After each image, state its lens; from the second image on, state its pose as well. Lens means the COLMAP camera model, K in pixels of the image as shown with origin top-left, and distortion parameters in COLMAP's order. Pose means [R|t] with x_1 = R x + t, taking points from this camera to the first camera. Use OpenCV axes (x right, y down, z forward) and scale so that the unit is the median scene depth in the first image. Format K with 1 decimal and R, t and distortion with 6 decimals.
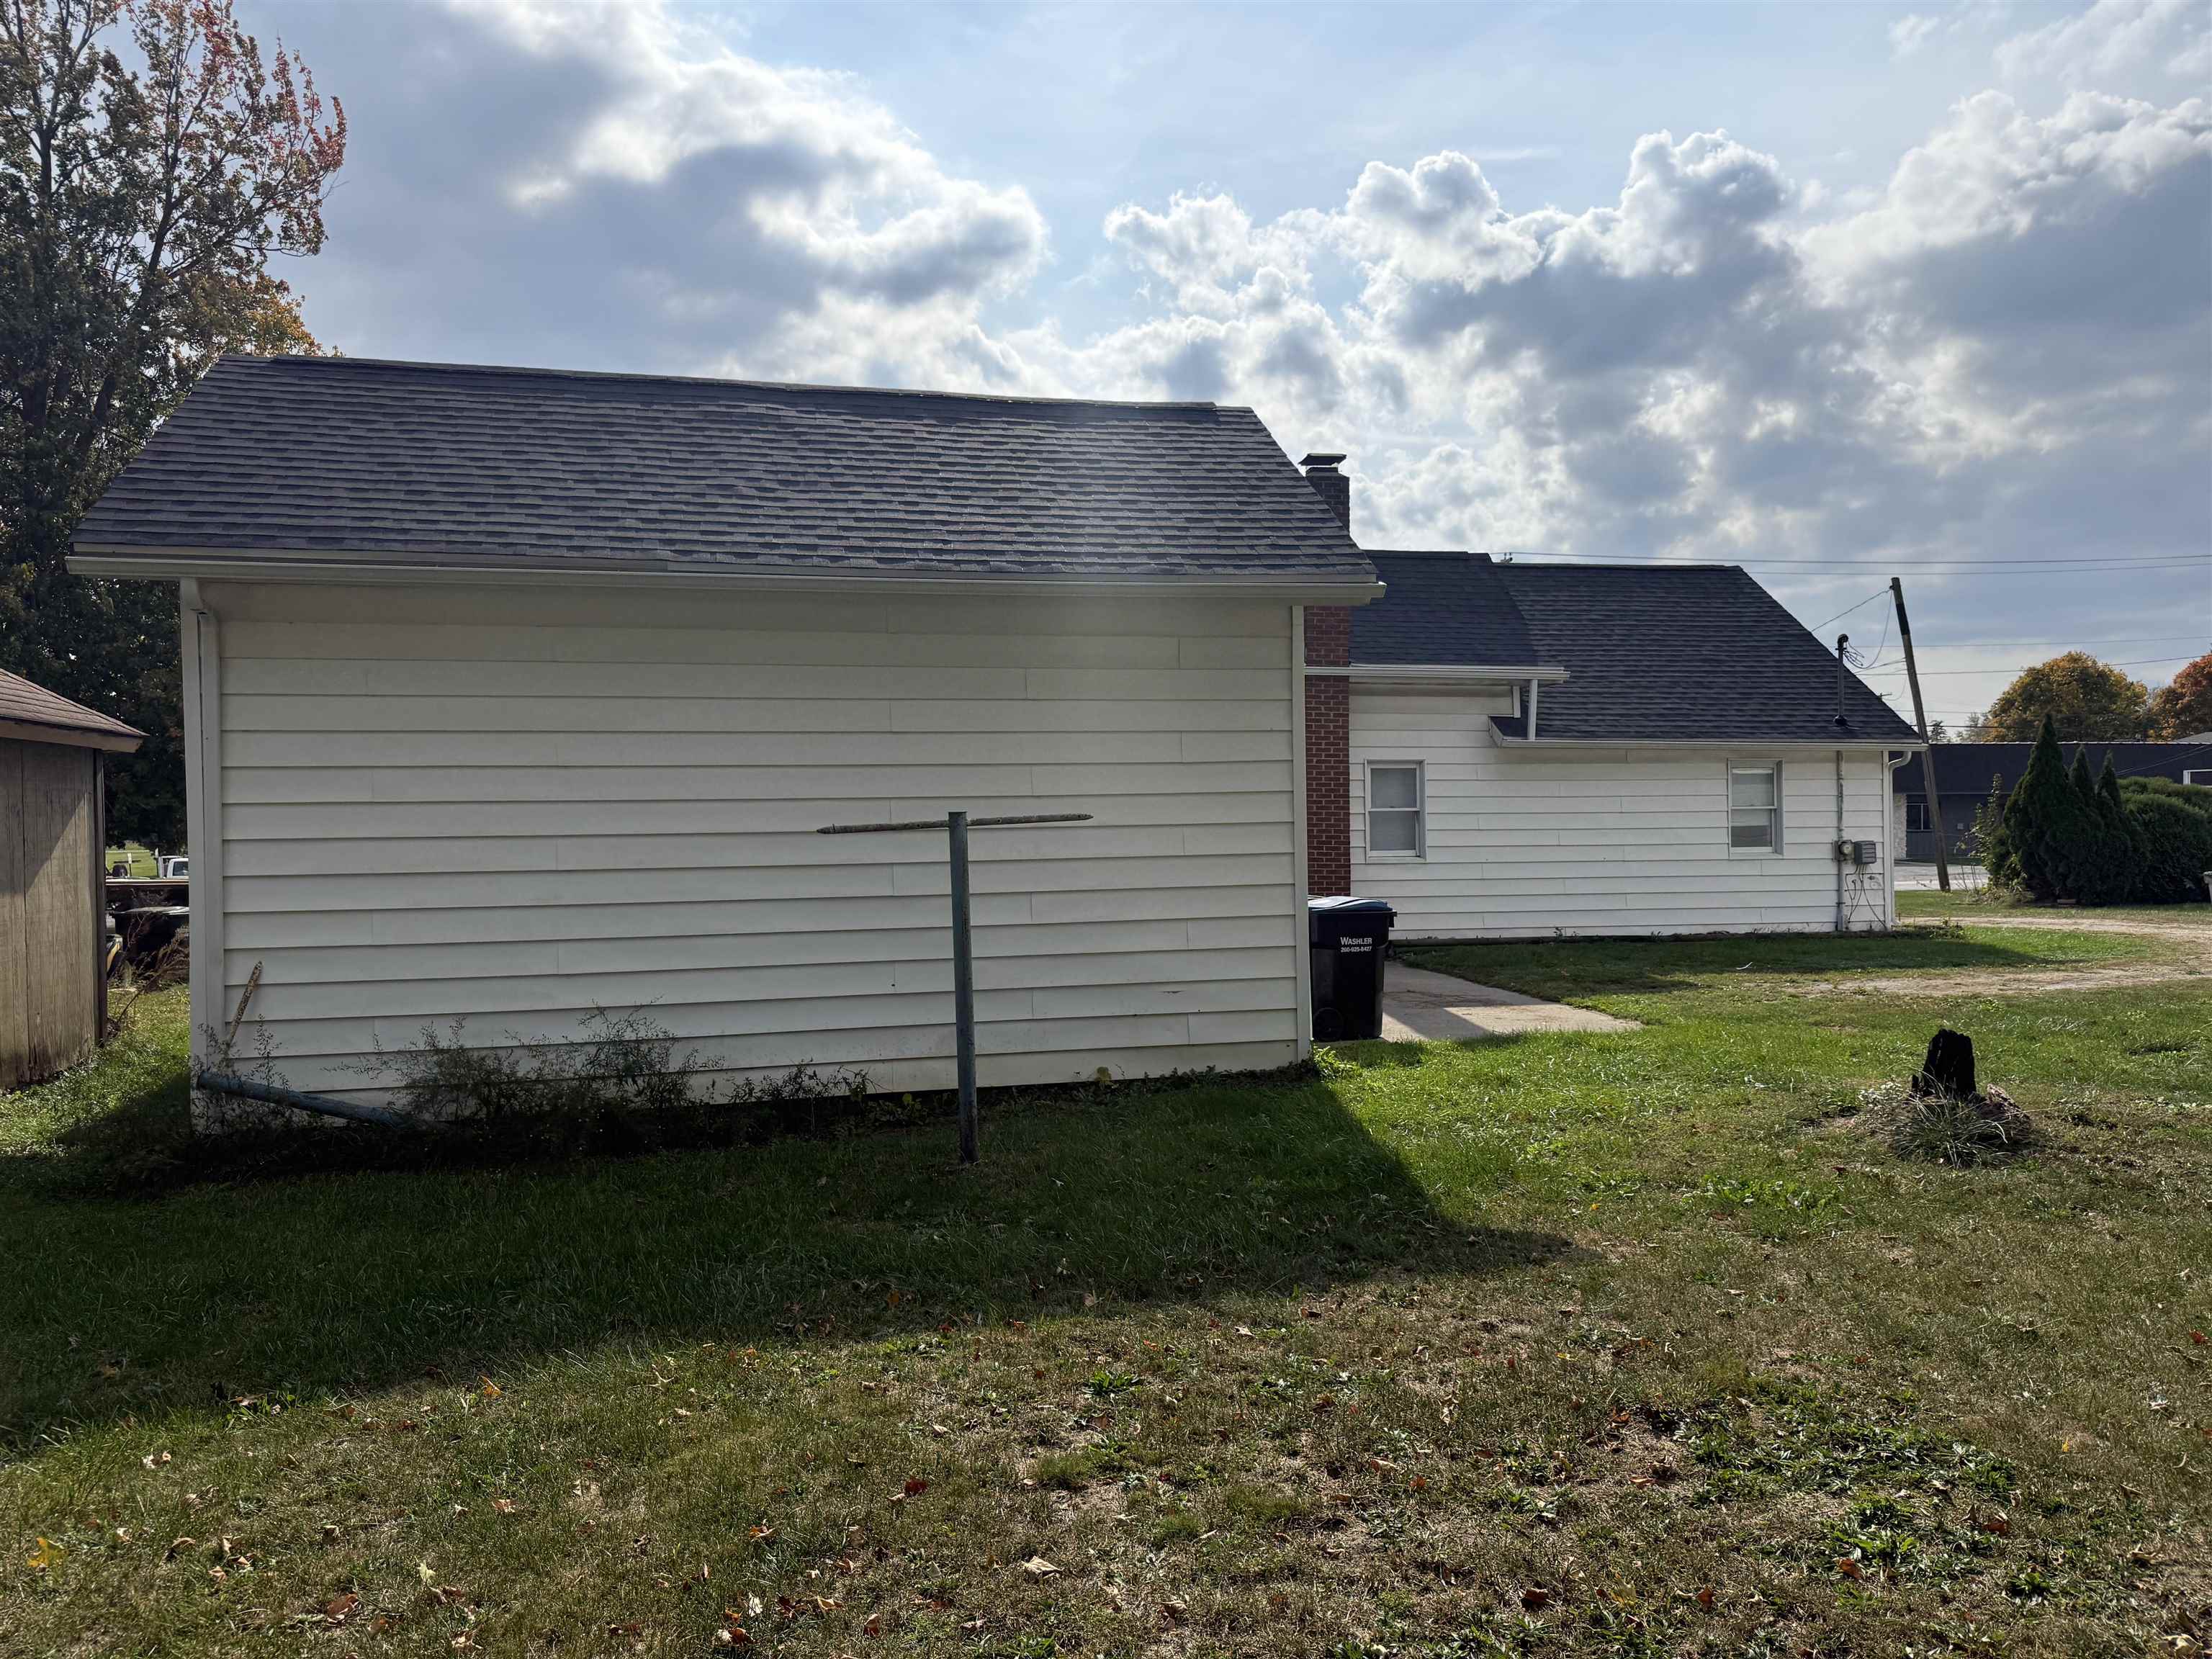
lens RADIAL K [[1553.9, 0, 1123.1], [0, 1553.9, 823.2], [0, 0, 1]] dist [0.063132, 0.001960]
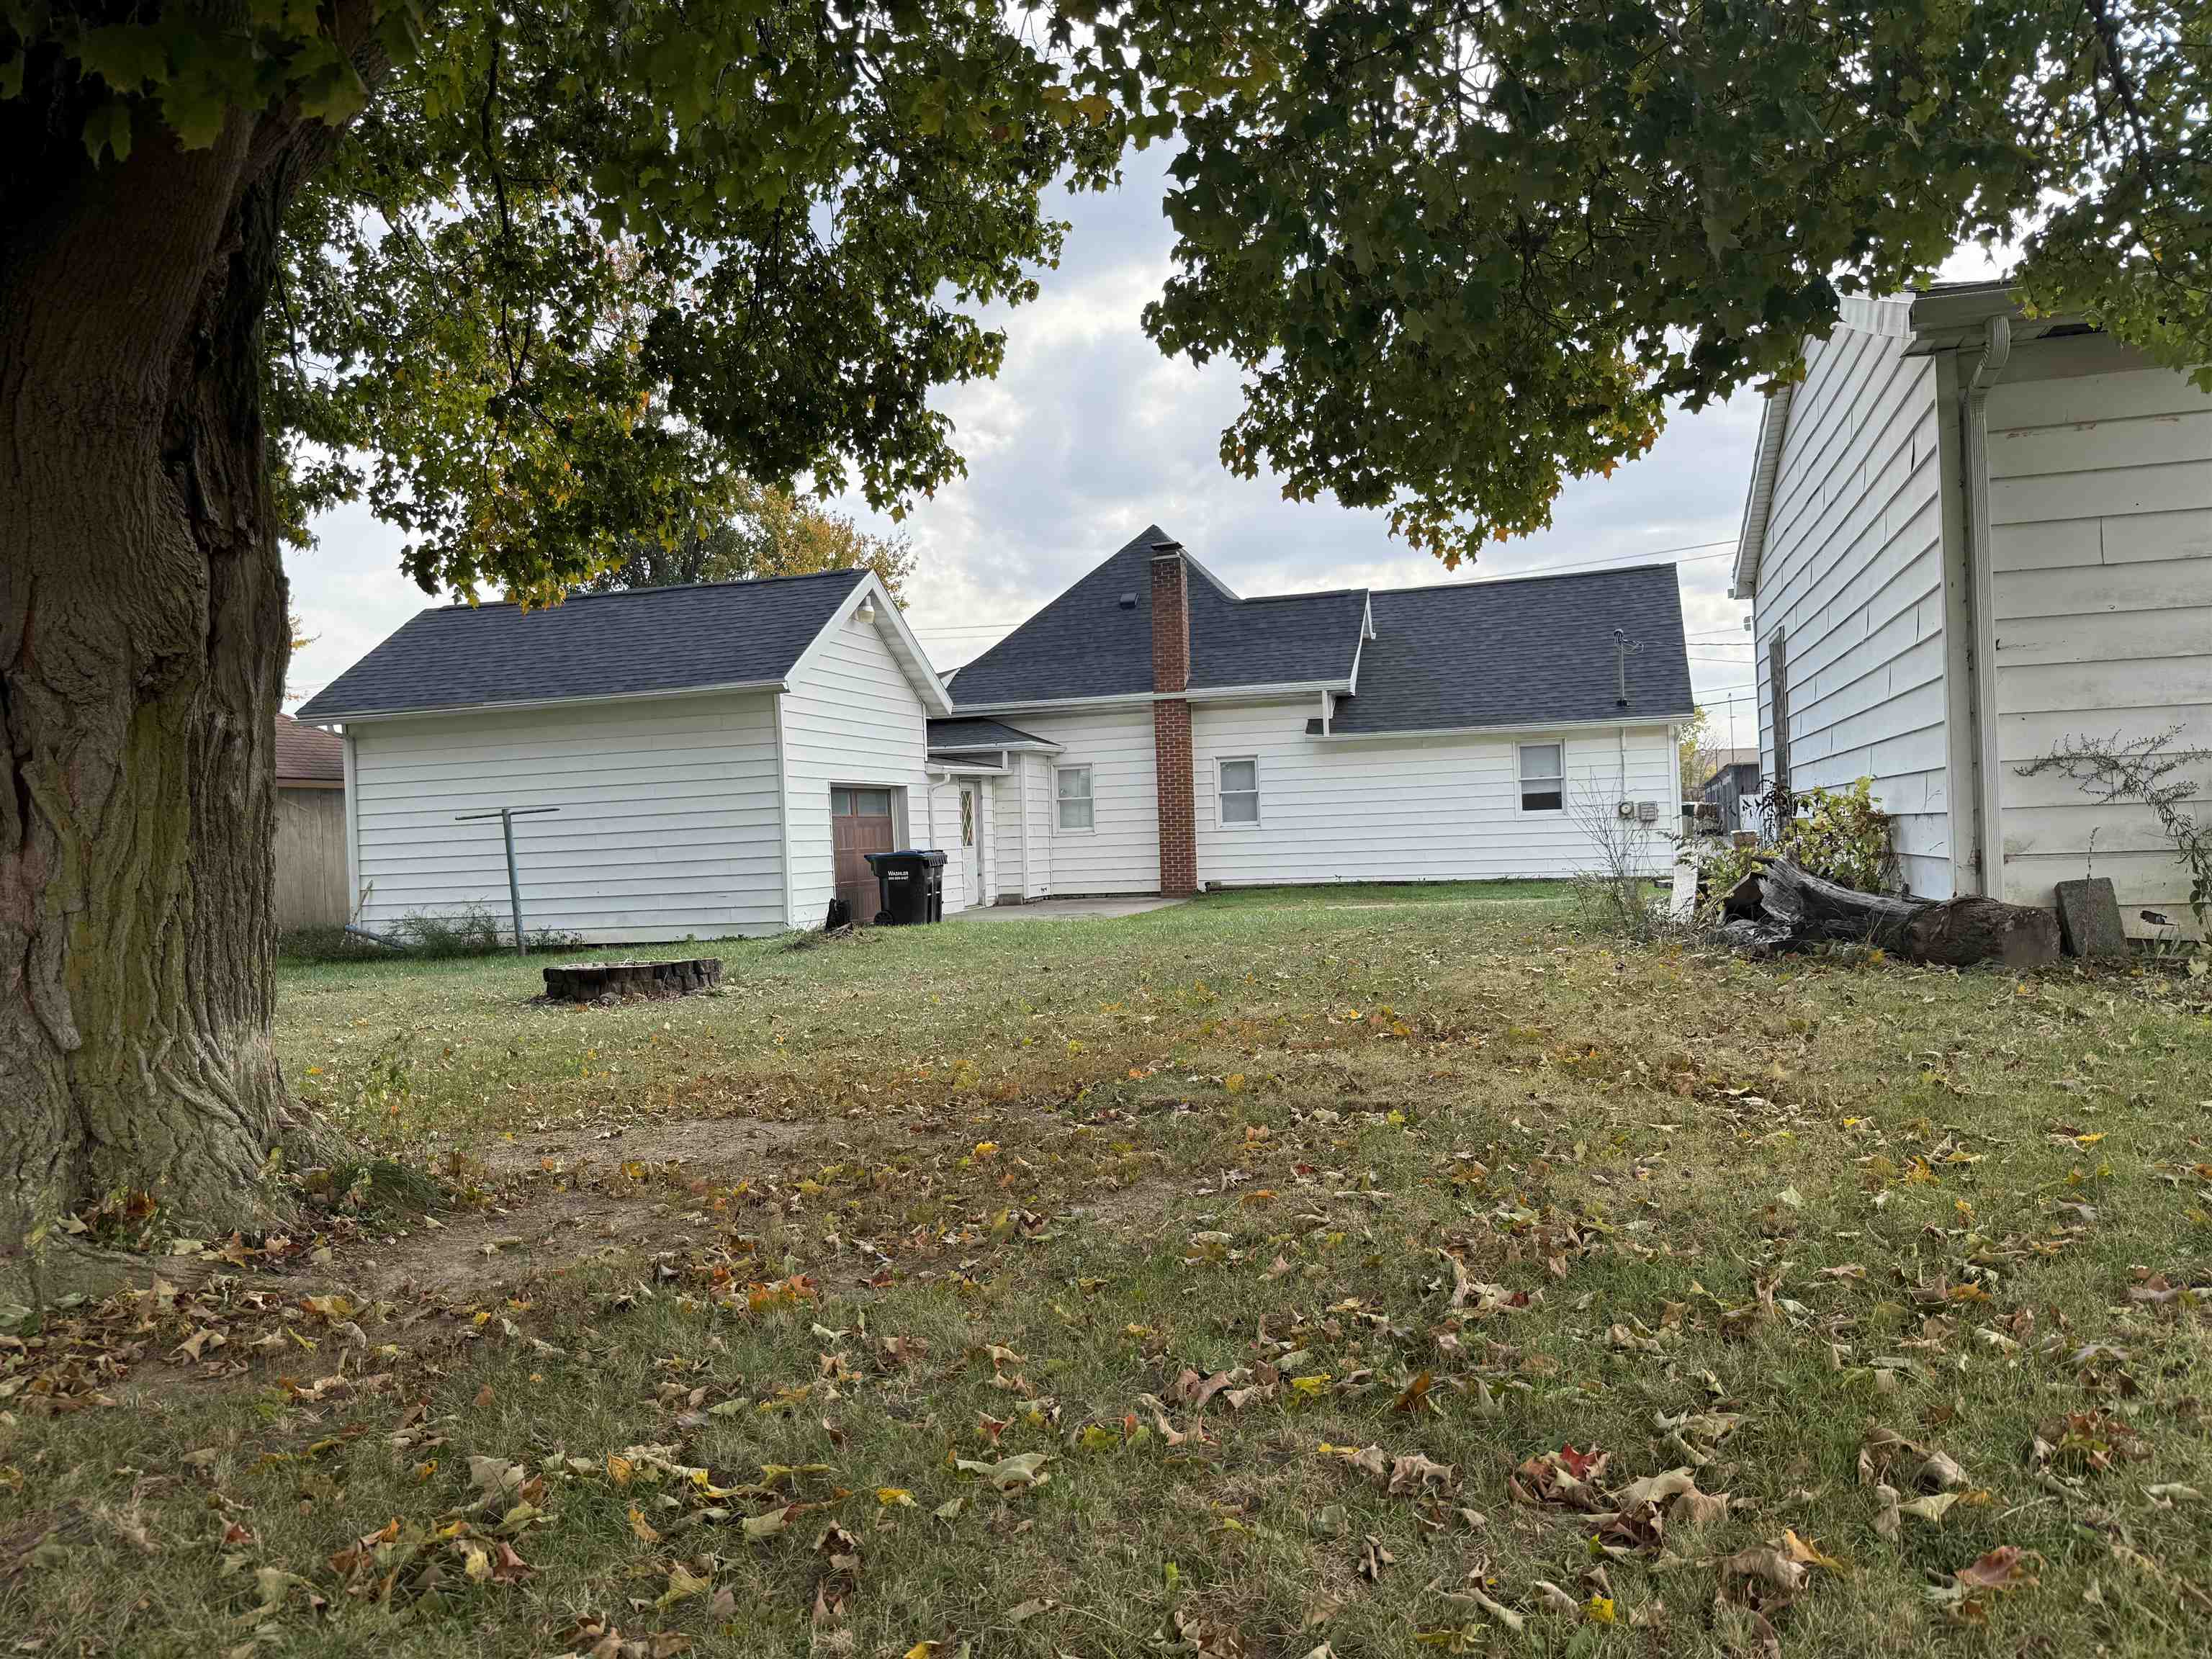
lens RADIAL K [[1553.9, 0, 1113.7], [0, 1553.9, 829.2], [0, 0, 1]] dist [0.063132, 0.001960]
pose [[0.869323, -0.026775, -0.493519, 0.705421], [0.030646, 0.999530, -0.000246, 0.019942], [0.493294, -0.014911, 0.869735, -0.227404]]
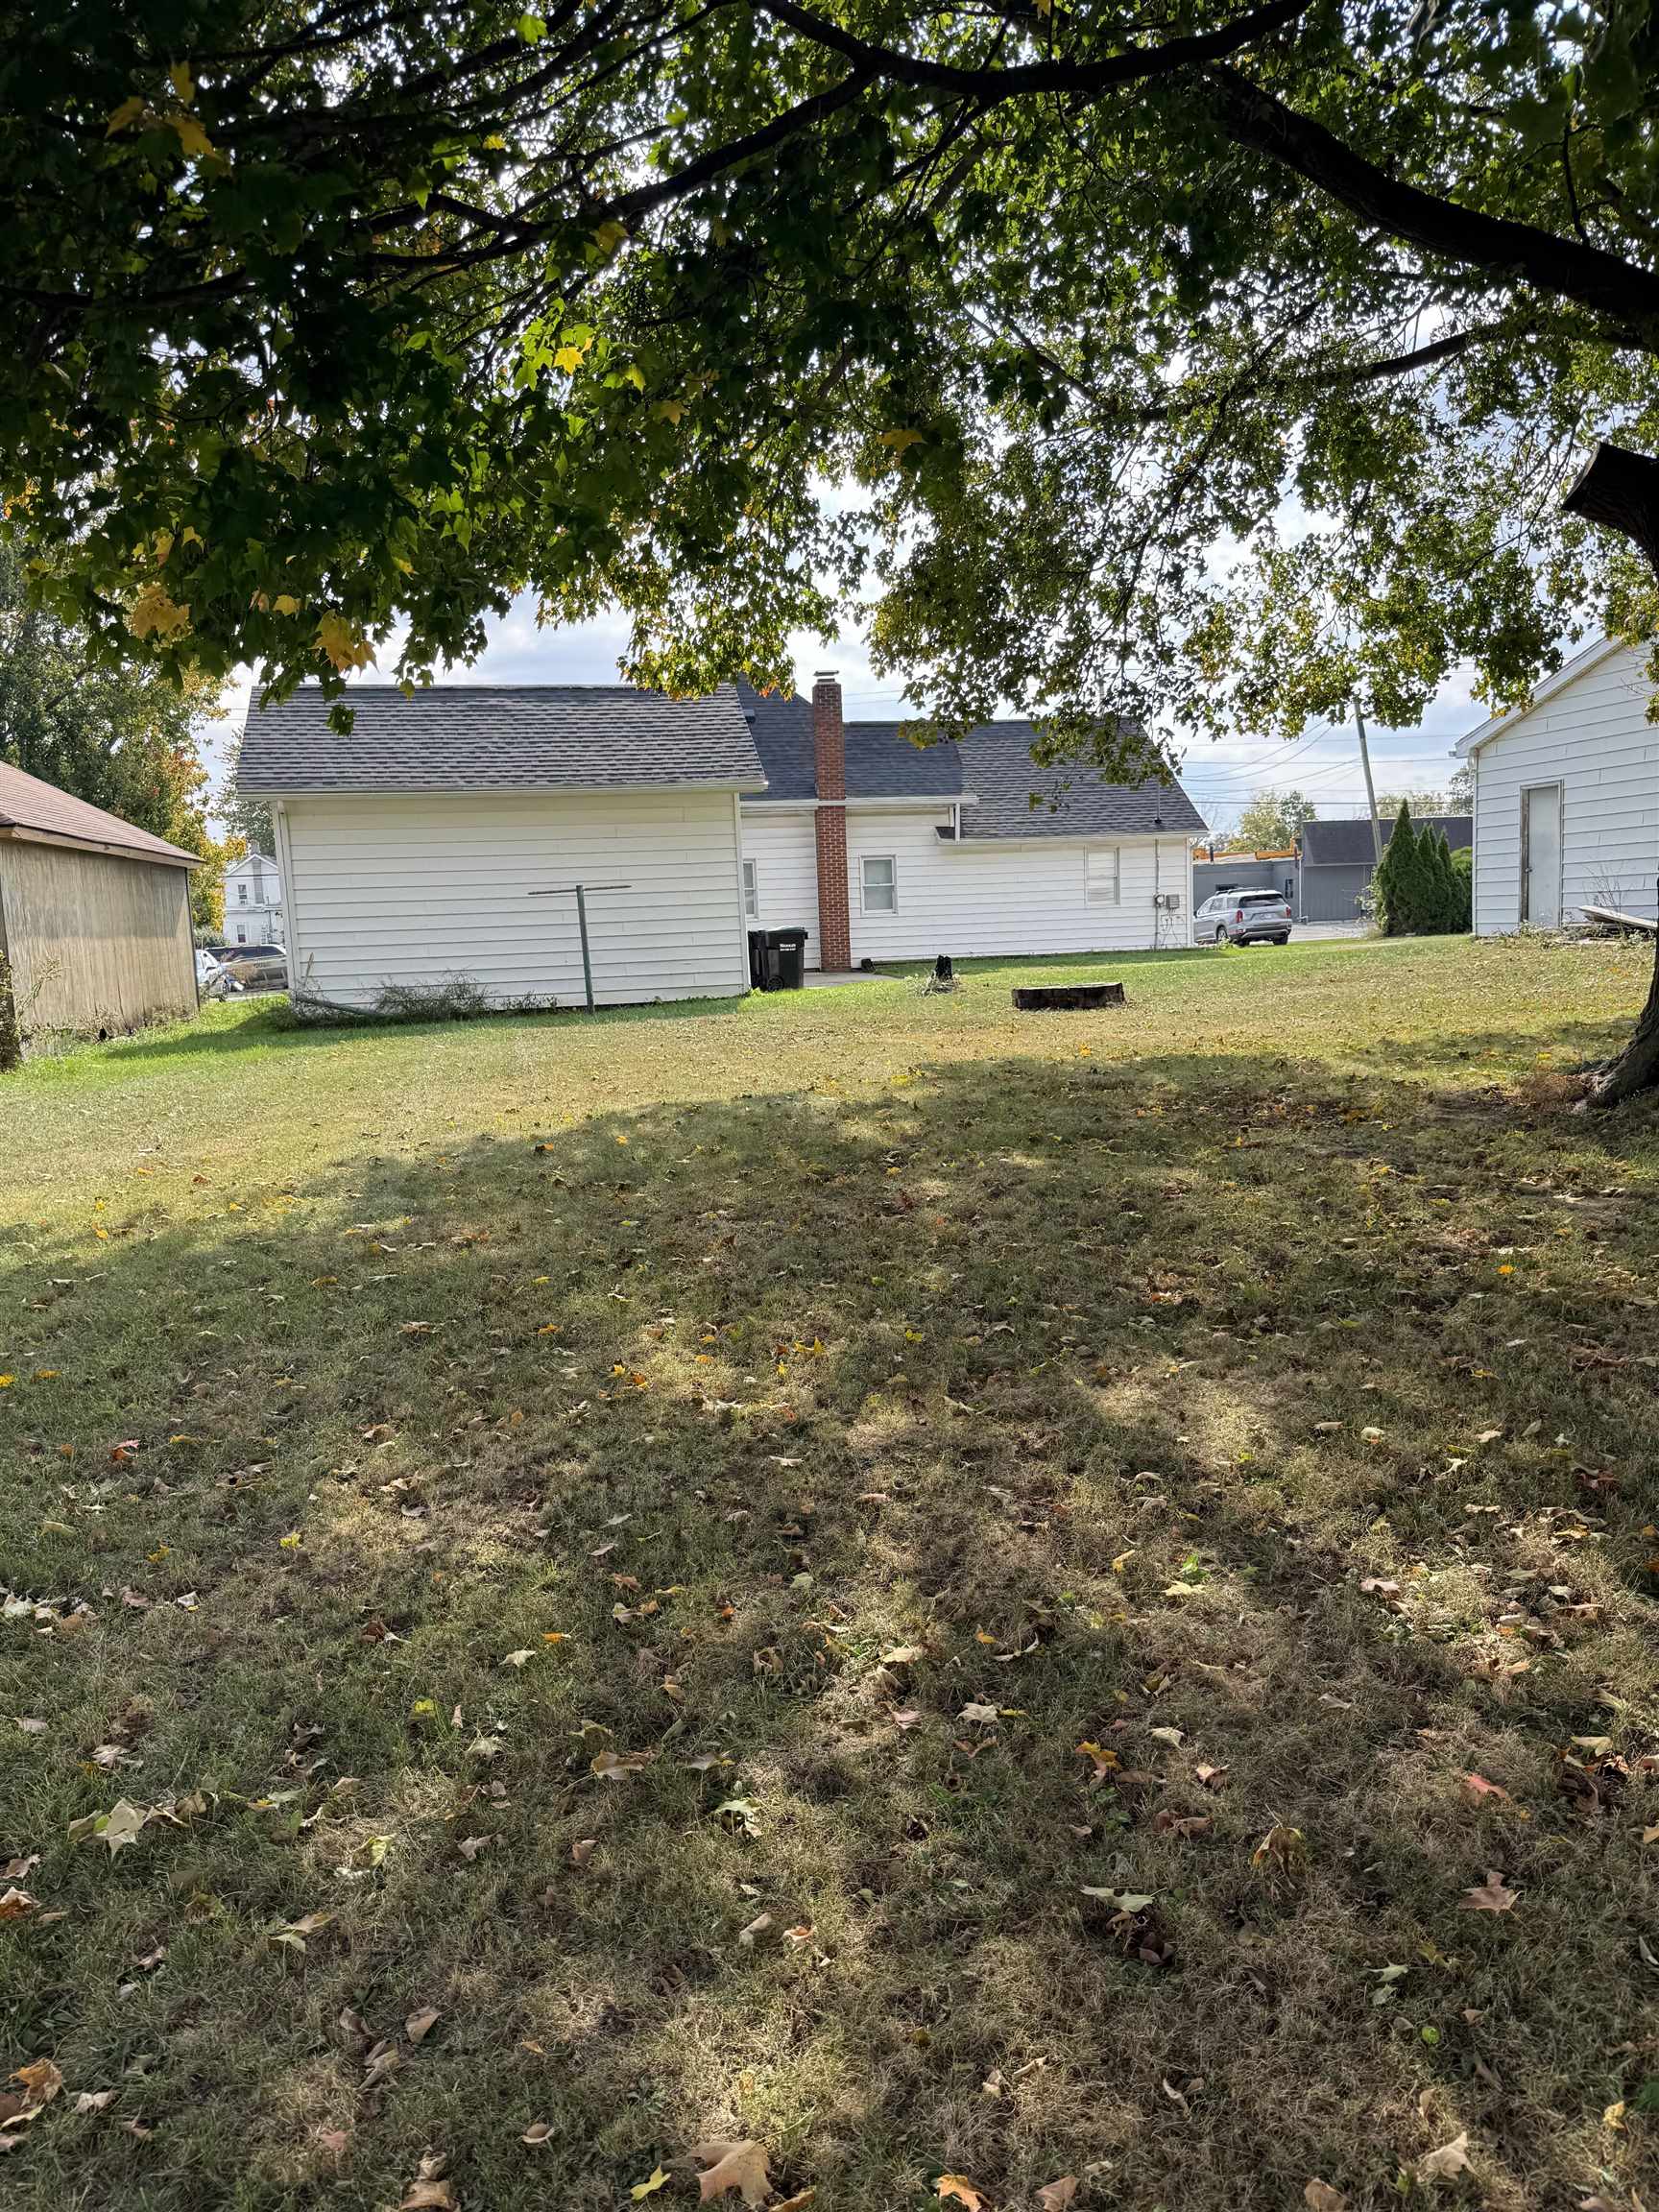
lens RADIAL K [[1553.9, 0, 825.0], [0, 1553.9, 1118.2], [0, 0, 1]] dist [0.063132, 0.001960]
pose [[0.999177, -0.027206, -0.030074, 0.150113], [0.030826, 0.991381, 0.127332, 0.024034], [0.026350, -0.128154, 0.991404, -0.663243]]
